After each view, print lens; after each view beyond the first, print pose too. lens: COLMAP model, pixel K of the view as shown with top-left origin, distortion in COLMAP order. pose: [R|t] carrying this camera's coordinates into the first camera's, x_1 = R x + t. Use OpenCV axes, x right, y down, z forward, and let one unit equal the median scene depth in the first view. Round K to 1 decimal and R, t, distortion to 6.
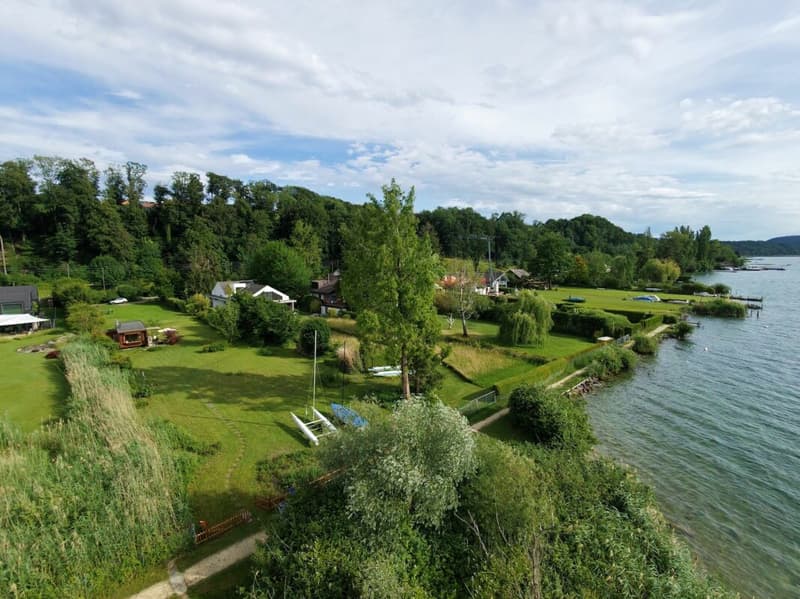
lens RADIAL K [[381.4, 0, 400.0], [0, 381.4, 299.5], [0, 0, 1]] dist [-0.002203, 0.004742]
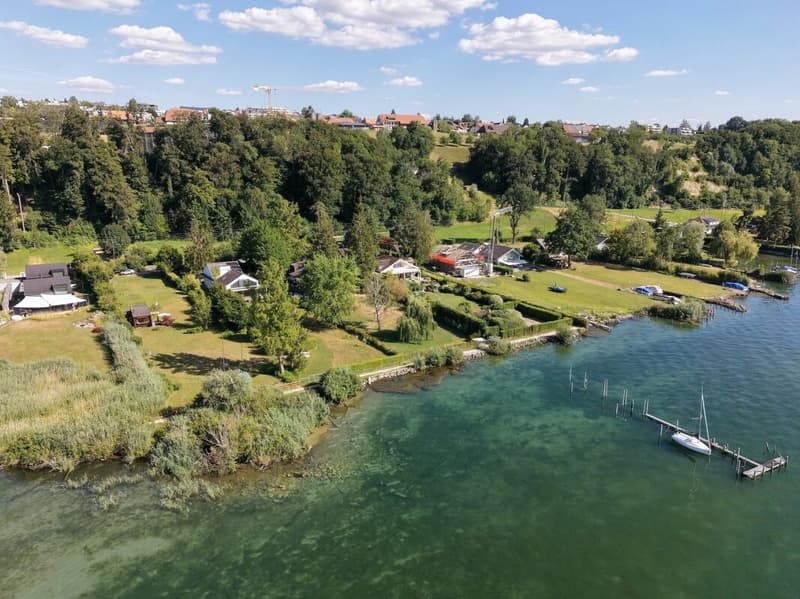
lens RADIAL K [[584.1, 0, 407.4], [0, 584.1, 298.8], [0, 0, 1]] dist [0.046962, -0.003970]
pose [[0.983685, 0.051901, -0.172253, 0.403454], [-0.030401, 0.991667, 0.125189, -0.173369], [0.177315, -0.117910, 0.977065, -0.600230]]
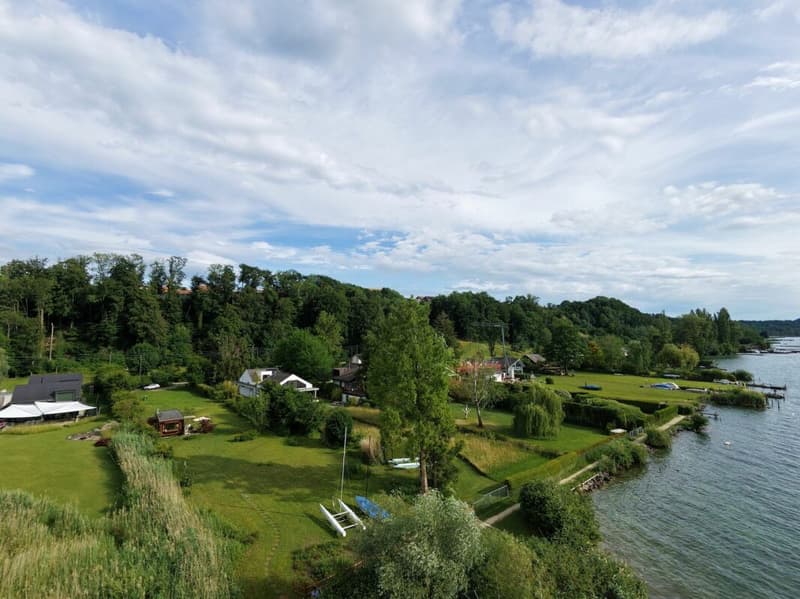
lens RADIAL K [[381.4, 0, 400.0], [0, 381.4, 299.5], [0, 0, 1]] dist [-0.002203, 0.004742]
pose [[0.999083, -0.004828, -0.042554, -0.001601], [-0.004075, 0.978402, -0.206672, -0.018228], [0.042633, 0.206655, 0.977485, -0.063300]]
